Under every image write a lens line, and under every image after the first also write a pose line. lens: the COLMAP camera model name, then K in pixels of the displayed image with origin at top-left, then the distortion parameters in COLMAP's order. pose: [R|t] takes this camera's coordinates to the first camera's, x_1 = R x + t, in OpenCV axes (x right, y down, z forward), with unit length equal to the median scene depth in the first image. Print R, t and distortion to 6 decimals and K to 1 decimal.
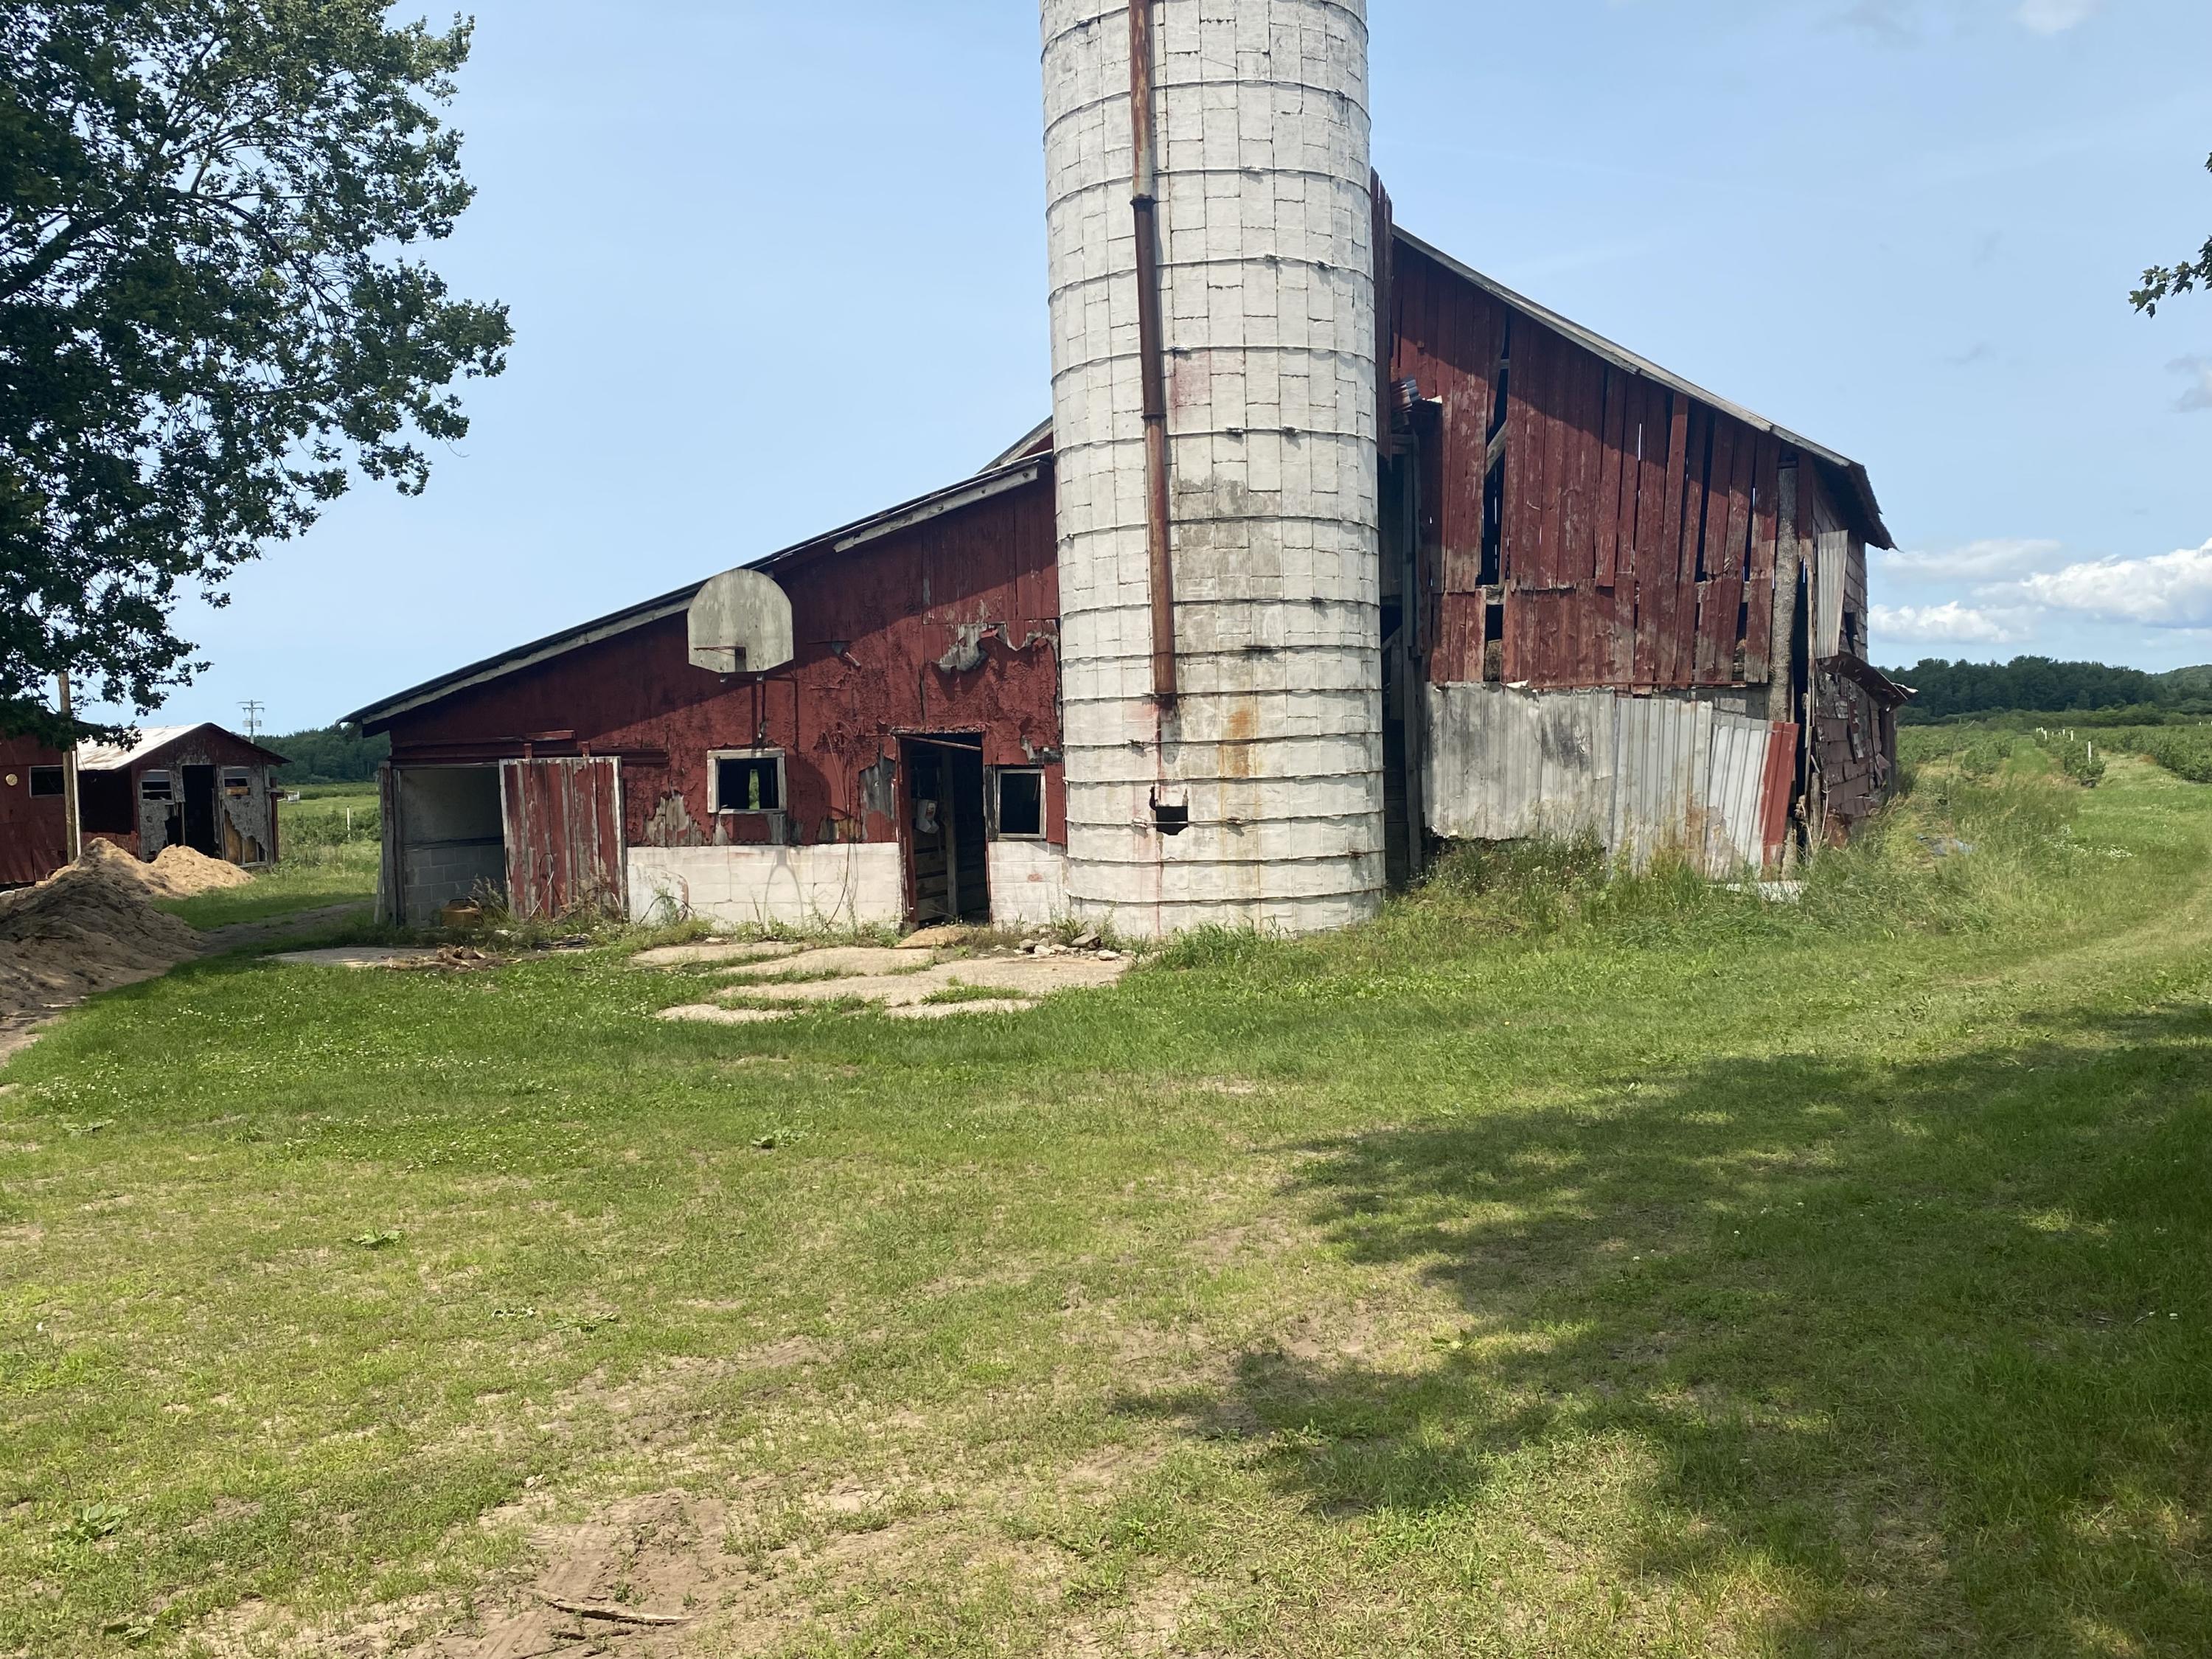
lens RADIAL K [[1954.2, 0, 1101.4], [0, 1954.2, 834.9], [0, 0, 1]] dist [0.052867, -0.004772]
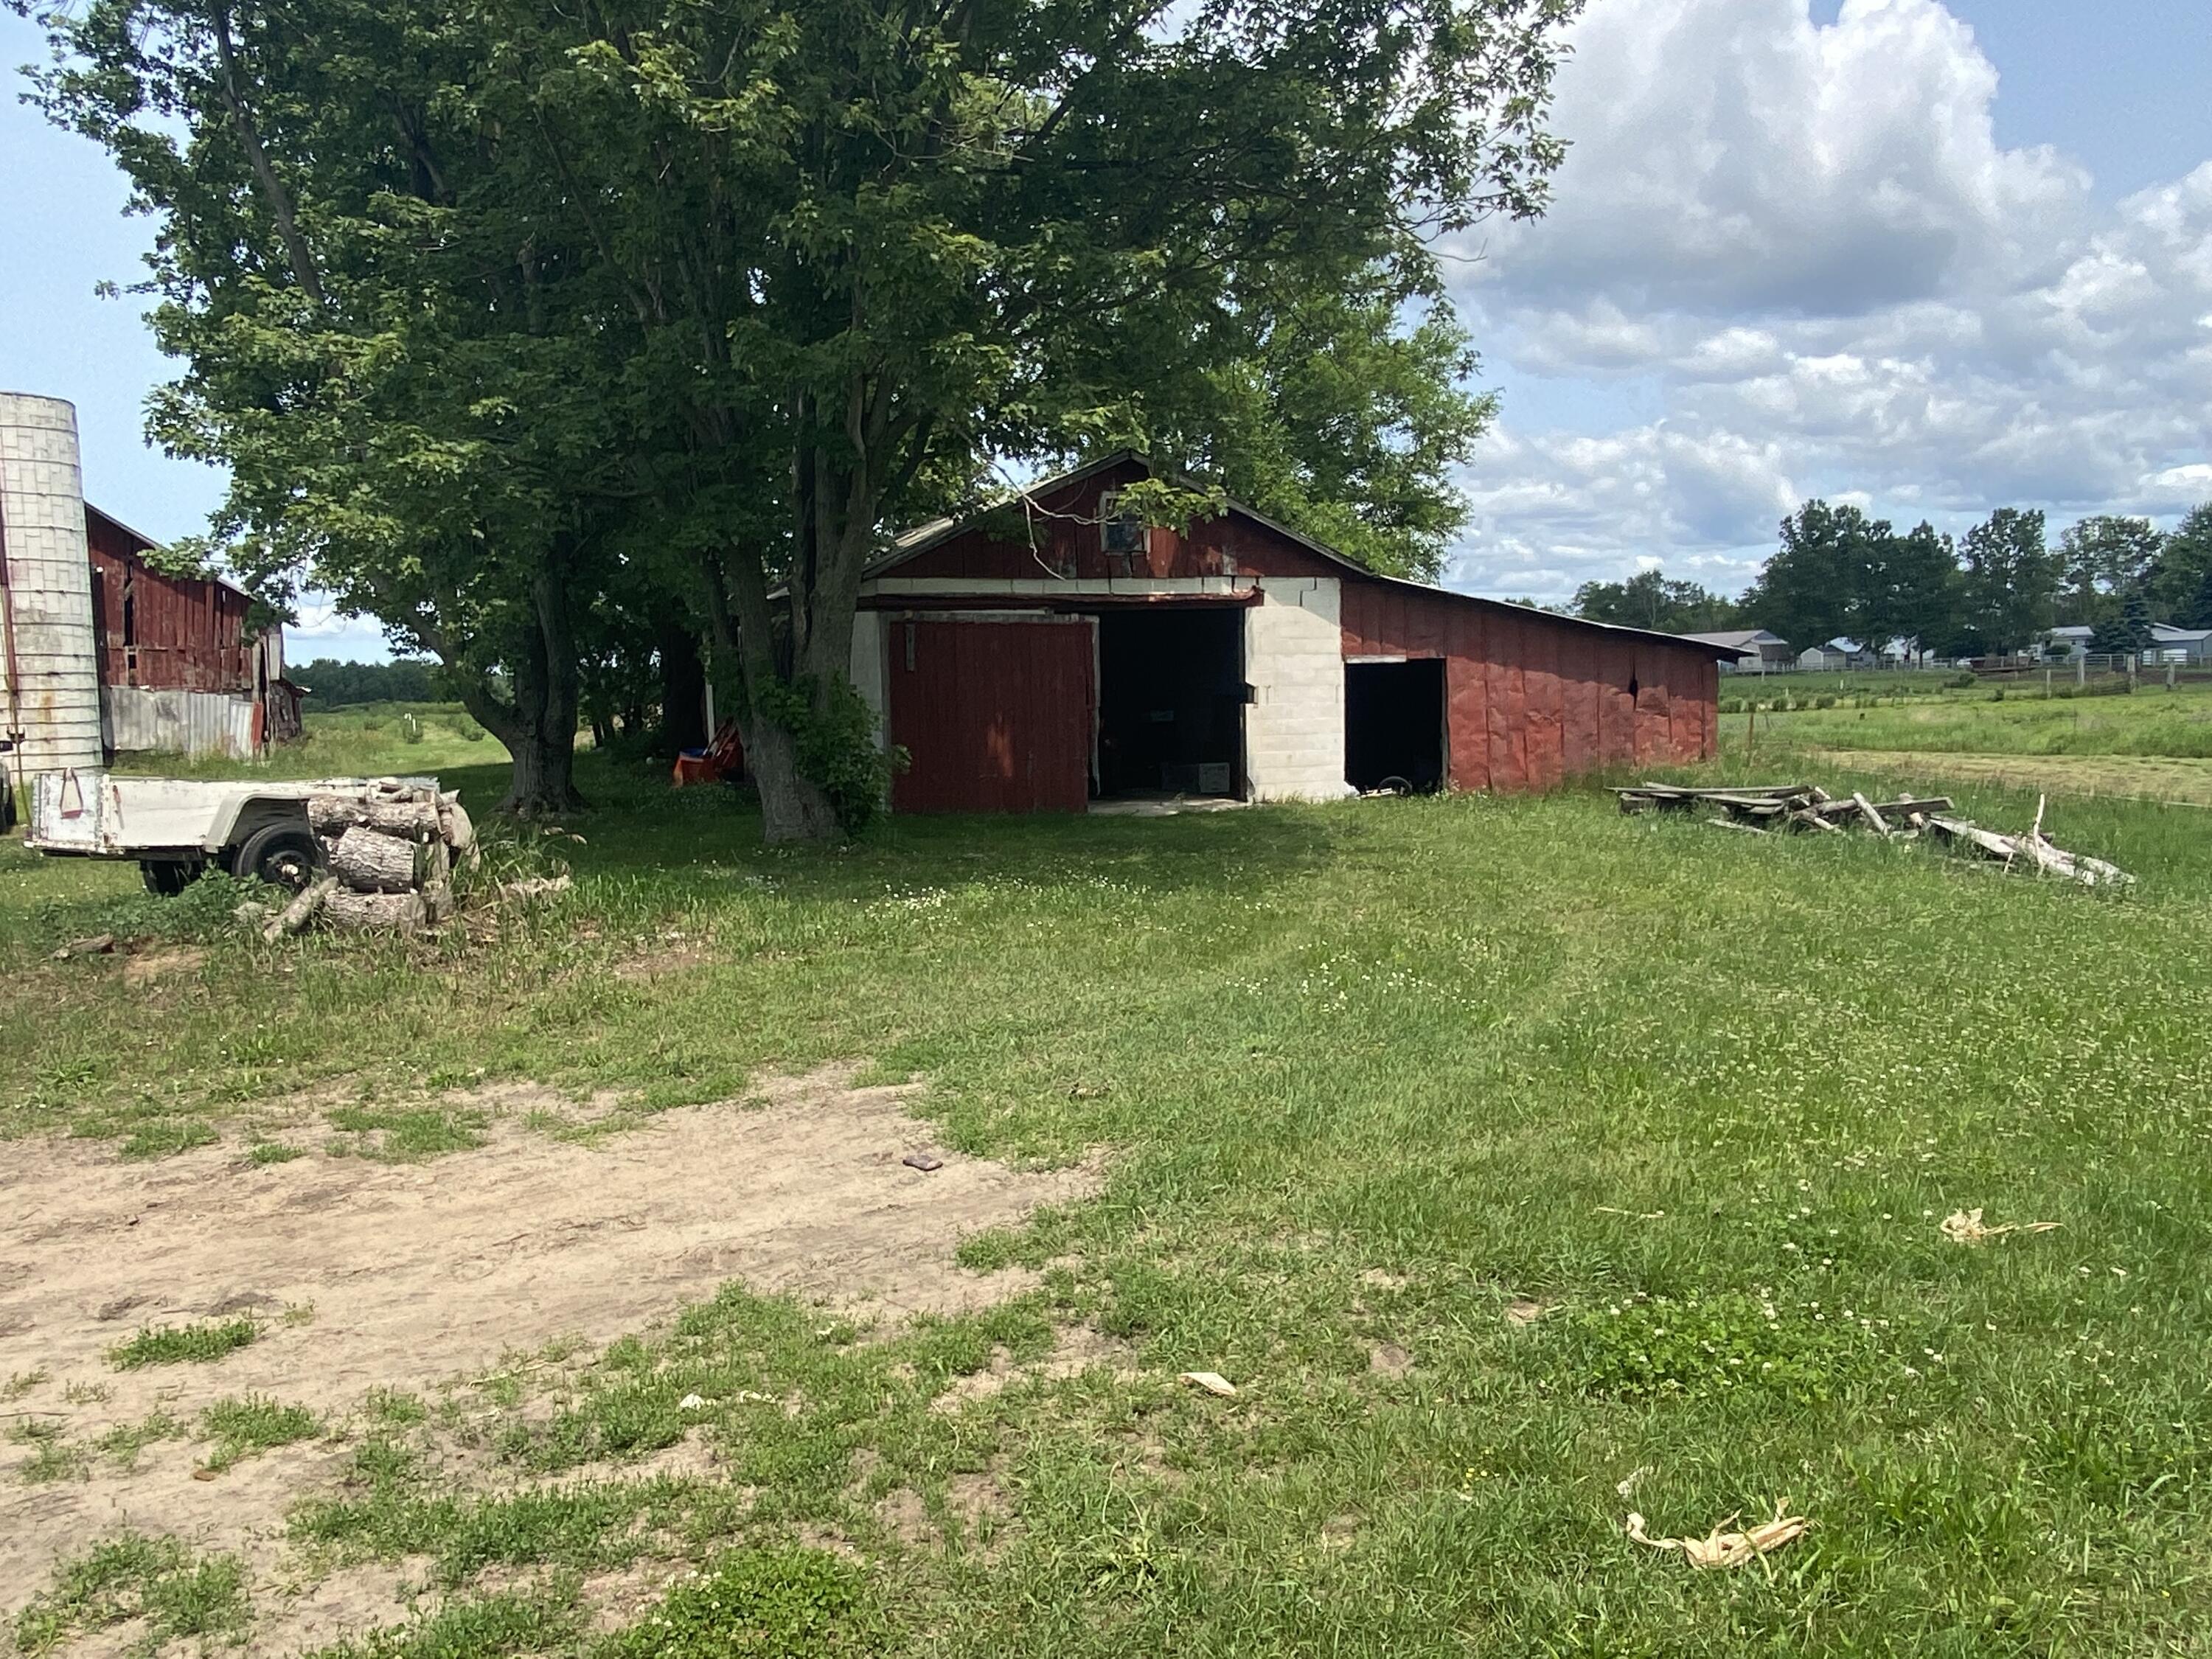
lens RADIAL K [[1638.7, 0, 1103.5], [0, 1638.7, 838.8], [0, 0, 1]] dist [-0.011172, -0.005886]
pose [[0.667764, -0.050979, 0.742625, -0.563934], [0.035777, 0.998697, 0.036387, 0.090292], [-0.743513, 0.002271, 0.668718, -1.391531]]
